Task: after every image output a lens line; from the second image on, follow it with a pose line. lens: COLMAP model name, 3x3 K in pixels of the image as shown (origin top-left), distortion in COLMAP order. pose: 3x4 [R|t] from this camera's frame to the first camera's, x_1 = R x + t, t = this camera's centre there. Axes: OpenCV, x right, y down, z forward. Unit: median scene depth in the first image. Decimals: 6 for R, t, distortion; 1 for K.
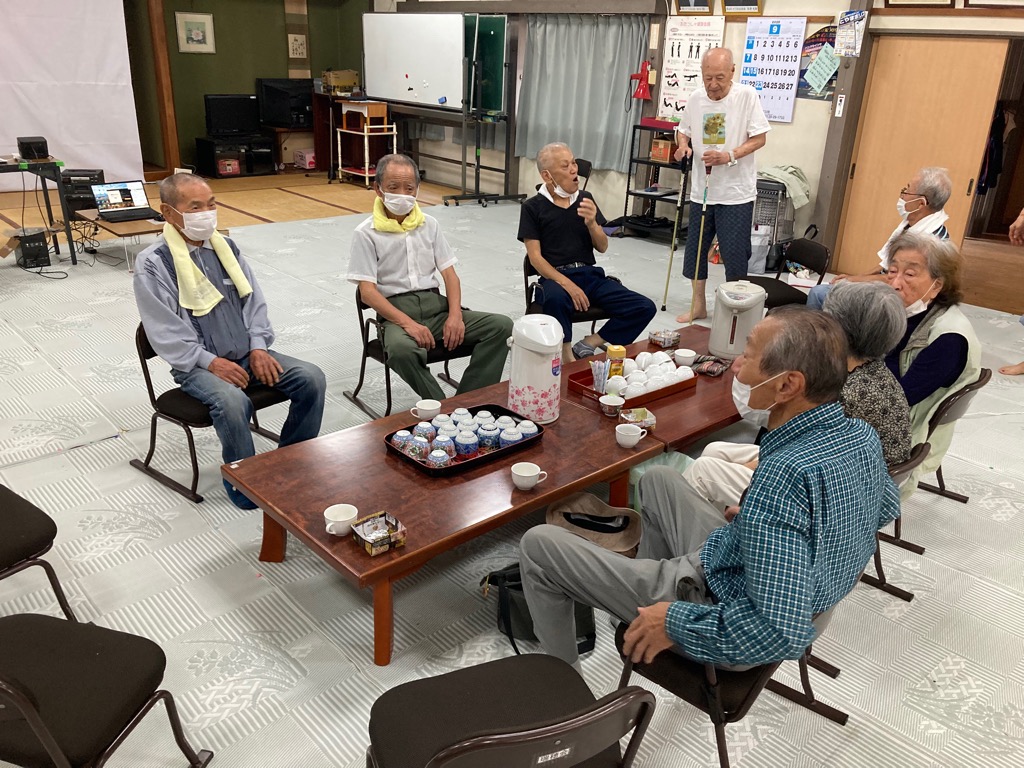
lens RADIAL K [[825.5, 0, 512.0], [0, 825.5, 384.0], [0, 0, 1]] dist [-0.005829, 0.002088]
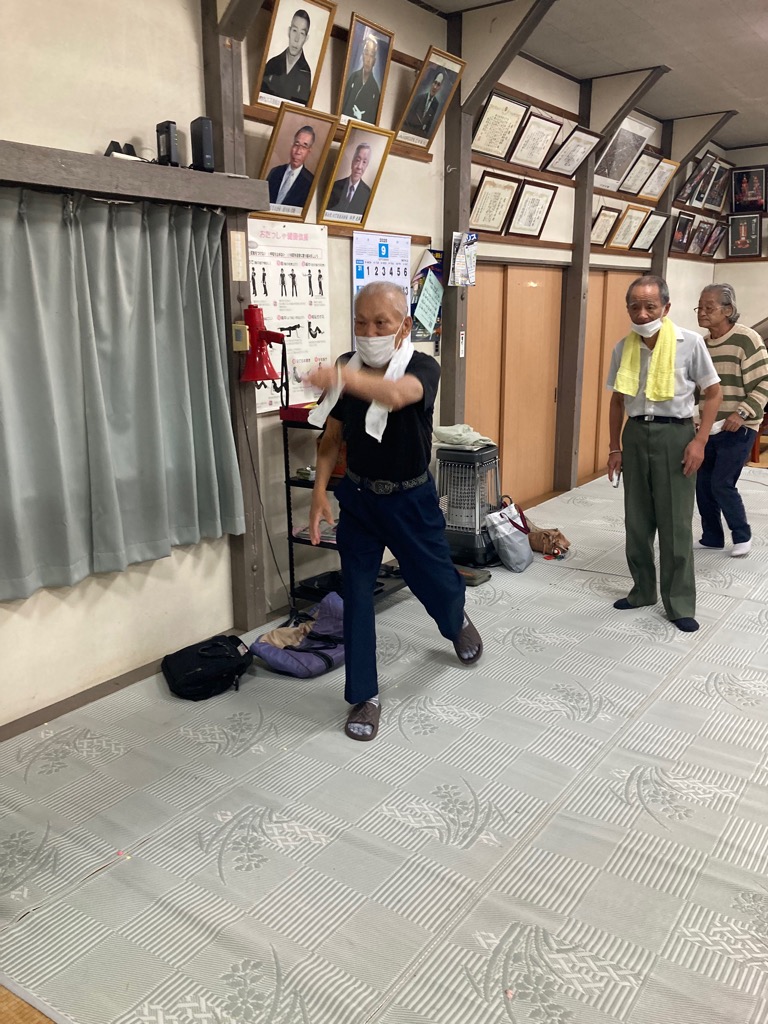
lens RADIAL K [[825.5, 0, 384.0], [0, 825.5, 512.0], [0, 0, 1]] dist [-0.005829, 0.002088]
pose [[-0.194739, -0.281681, 0.939538, -0.374415], [0.365545, 0.868029, 0.336009, -0.461385], [-0.910194, 0.408878, -0.066072, 1.108350]]
